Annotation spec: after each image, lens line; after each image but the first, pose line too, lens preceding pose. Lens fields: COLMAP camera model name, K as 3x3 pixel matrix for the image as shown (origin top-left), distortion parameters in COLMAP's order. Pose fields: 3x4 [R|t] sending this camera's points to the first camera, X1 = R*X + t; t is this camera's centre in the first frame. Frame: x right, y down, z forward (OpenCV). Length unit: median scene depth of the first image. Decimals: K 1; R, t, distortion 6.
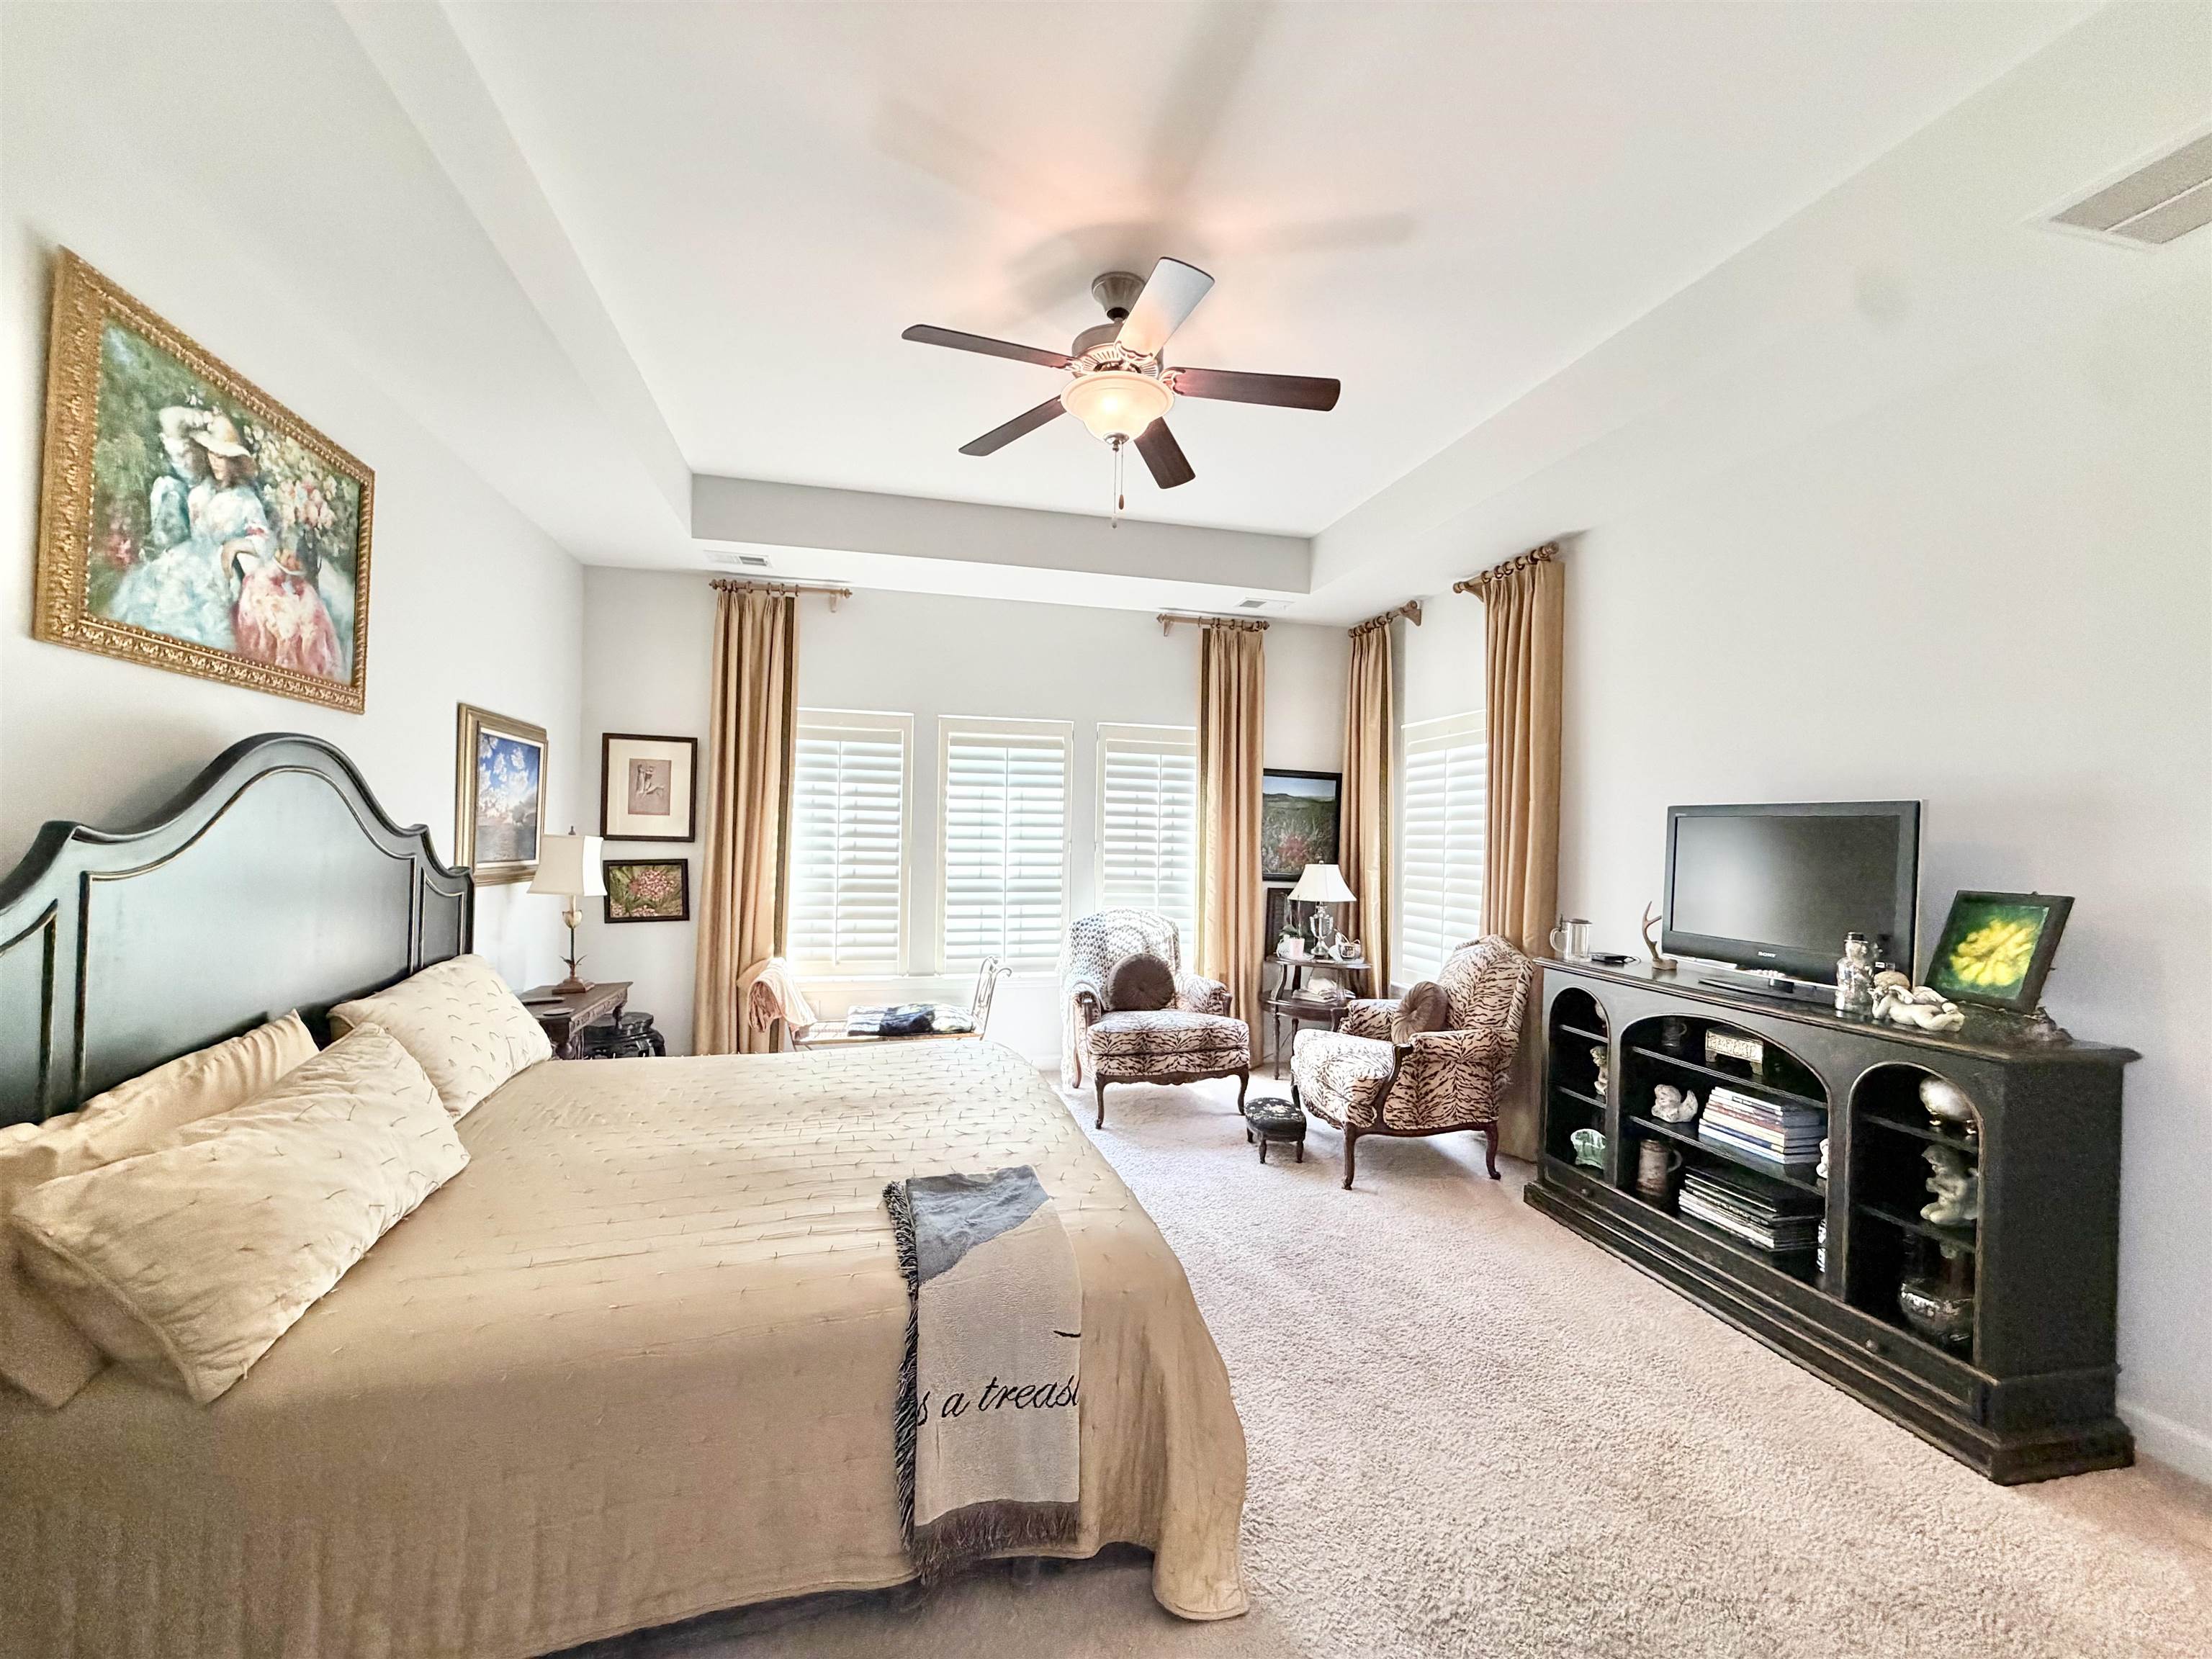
lens RADIAL K [[881.4, 0, 1095.2], [0, 881.4, 824.9], [0, 0, 1]] dist [-0.002417, 0.000911]
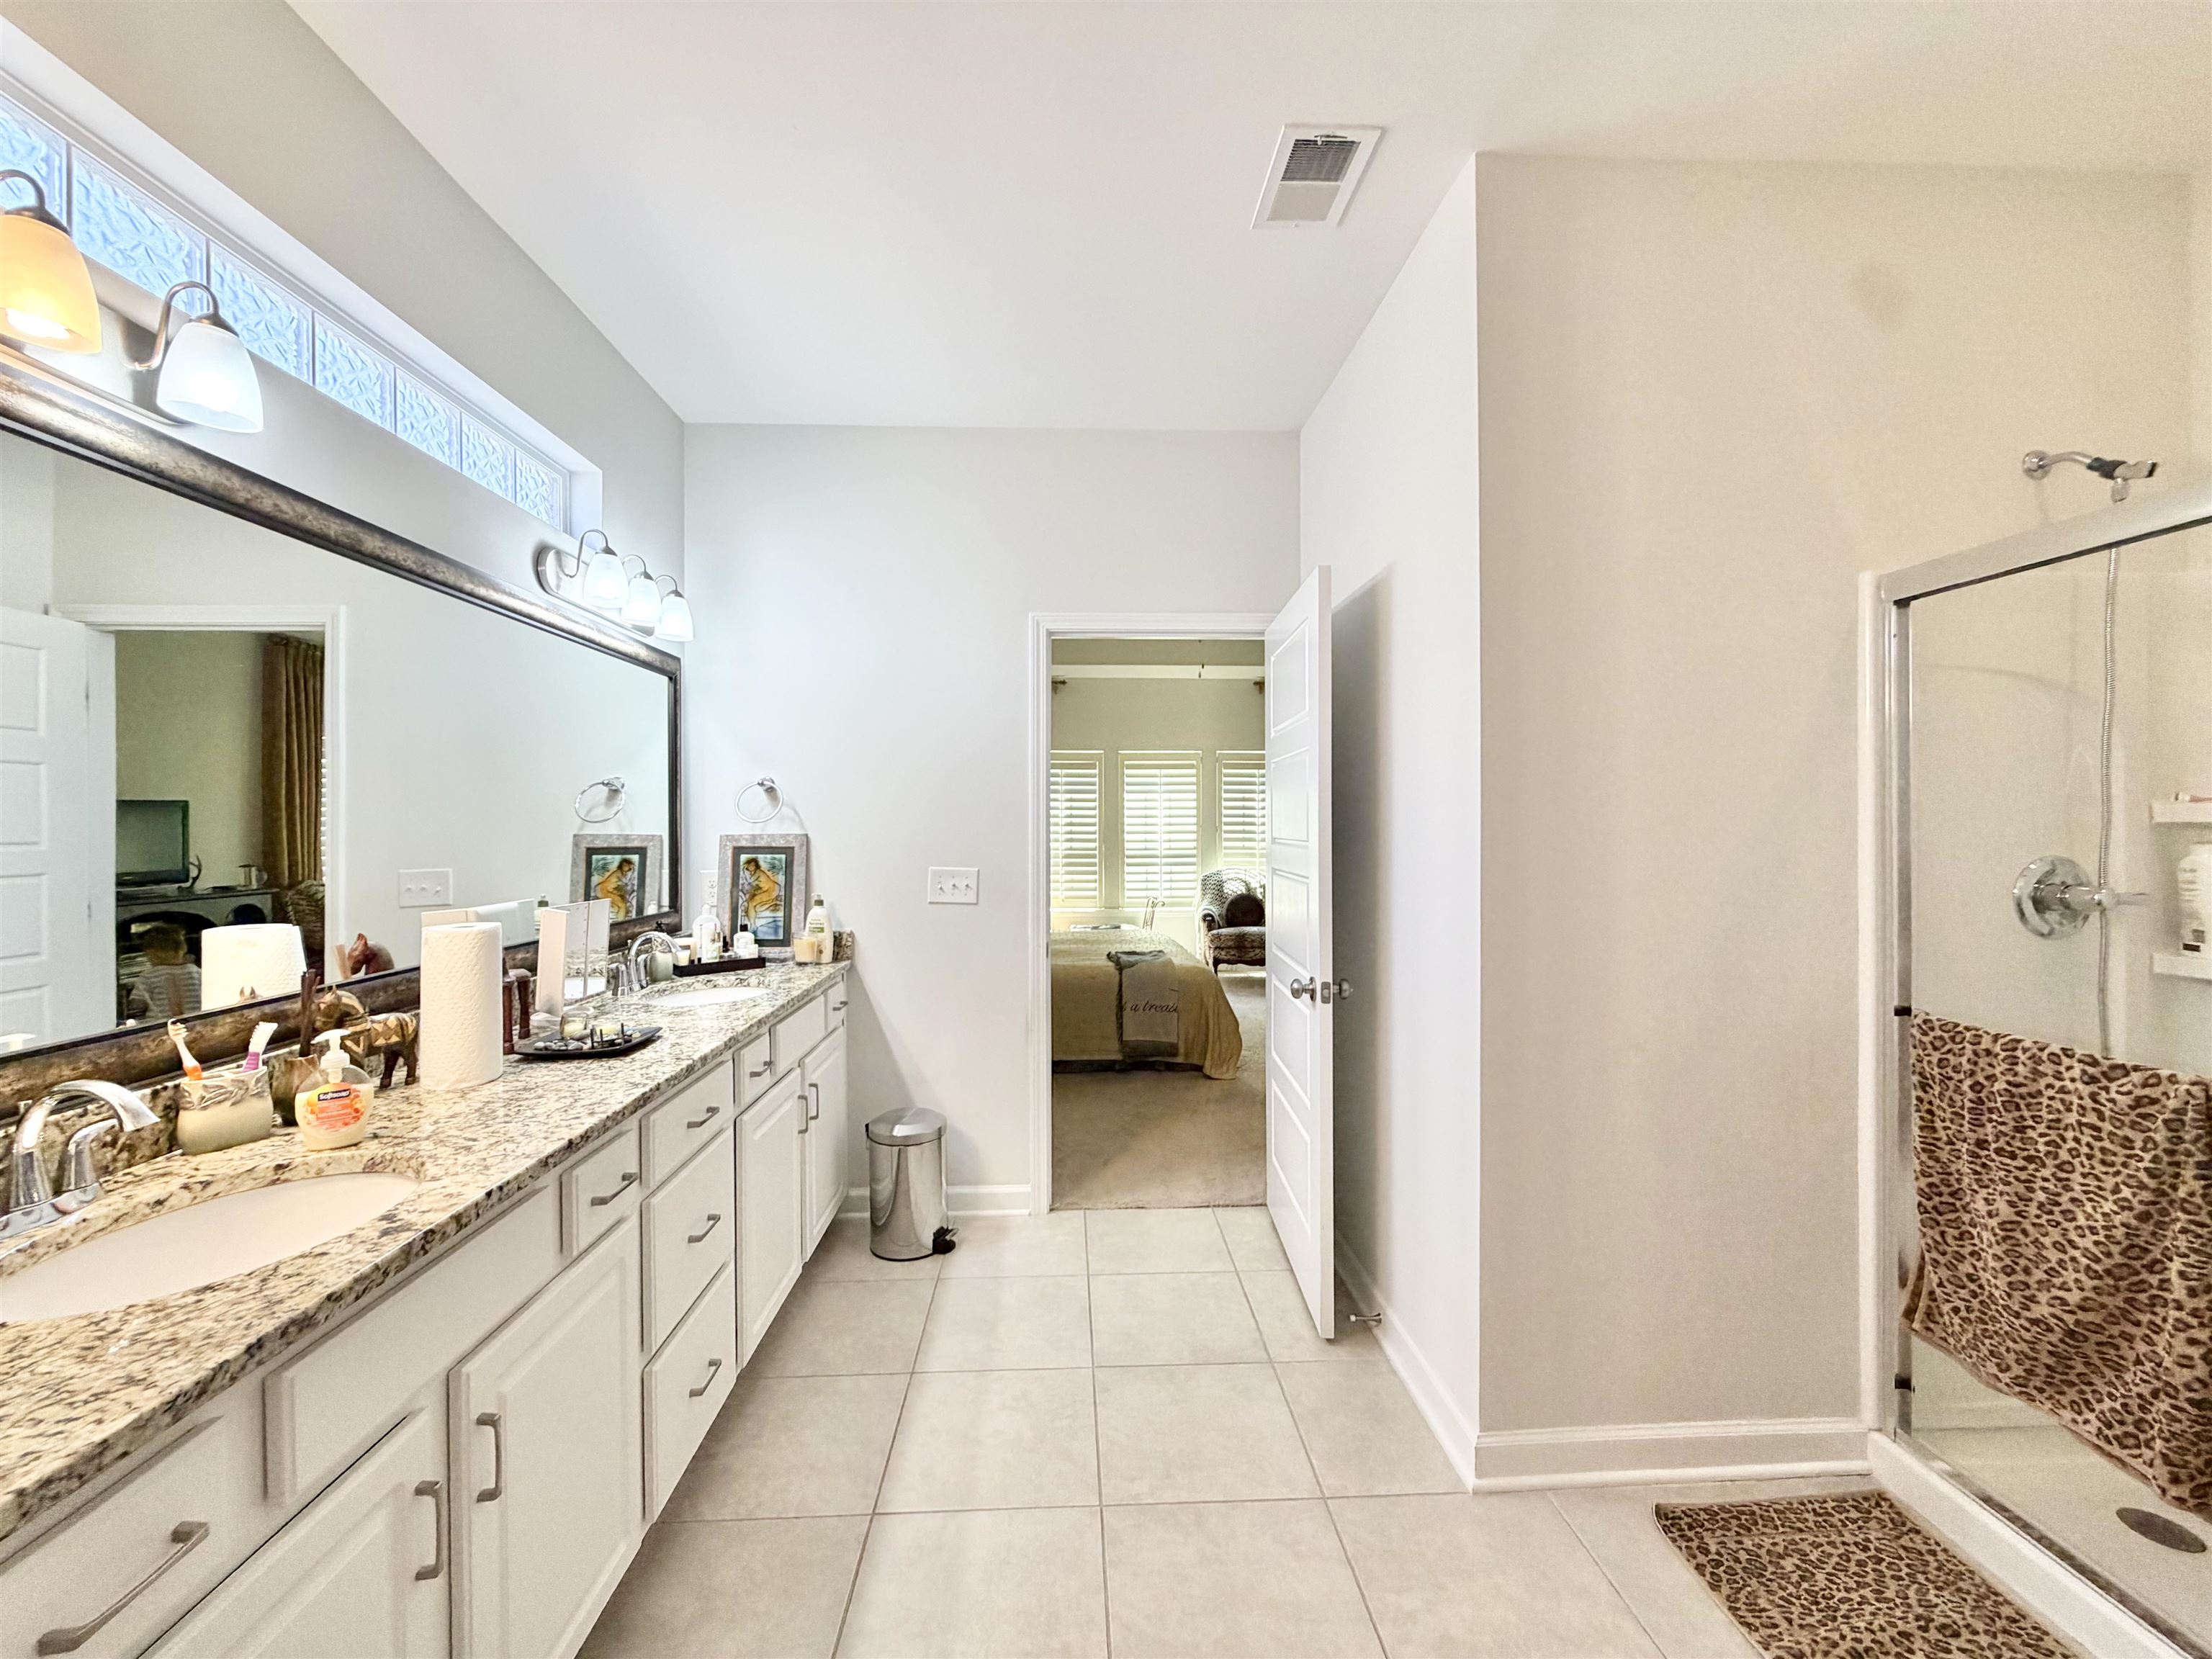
lens RADIAL K [[881.4, 0, 1097.9], [0, 881.4, 827.6], [0, 0, 1]] dist [-0.002417, 0.000911]
pose [[0.981368, -0.019749, -0.191121, 0.104401], [0.021715, 0.999731, 0.008198, 0.004497], [0.190908, -0.012195, 0.981532, -0.678200]]
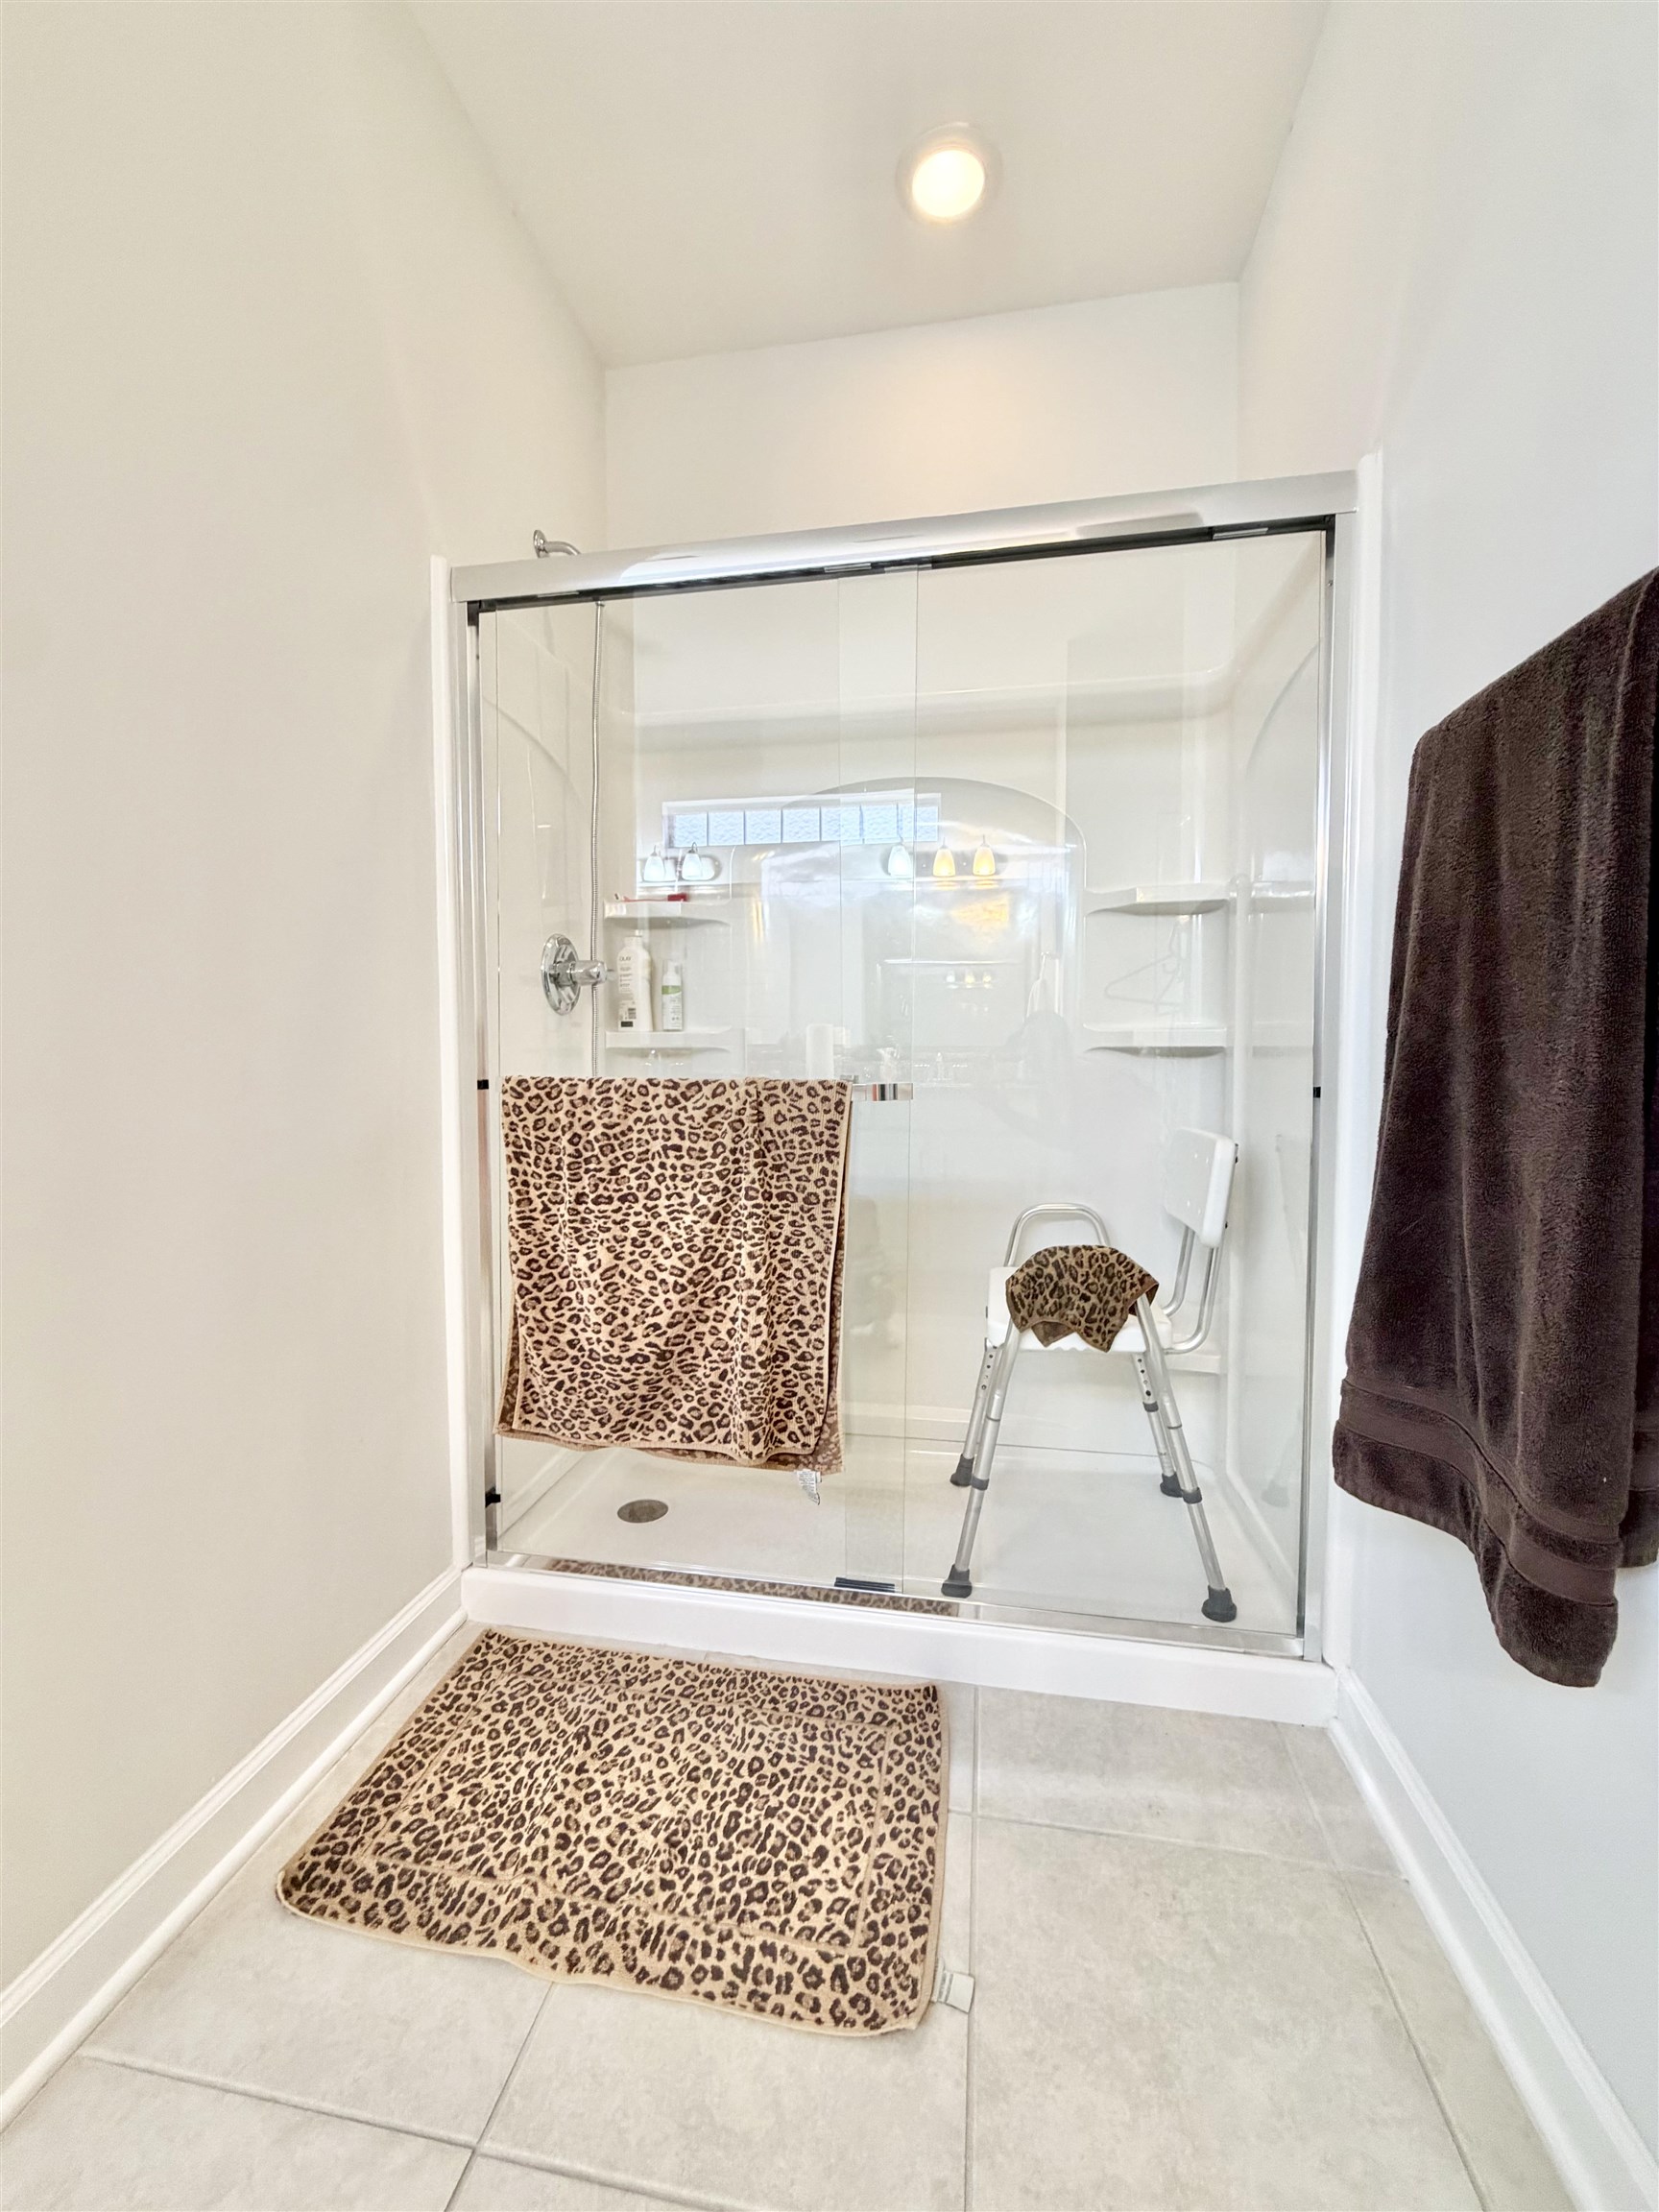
lens RADIAL K [[881.4, 0, 830.5], [0, 881.4, 1094.5], [0, 0, 1]] dist [-0.002417, 0.000911]
pose [[0.397114, -0.055089, 0.916114, 0.115039], [-0.000295, 0.998189, 0.060152, 0.067579], [-0.917769, -0.024157, 0.396379, -0.520866]]
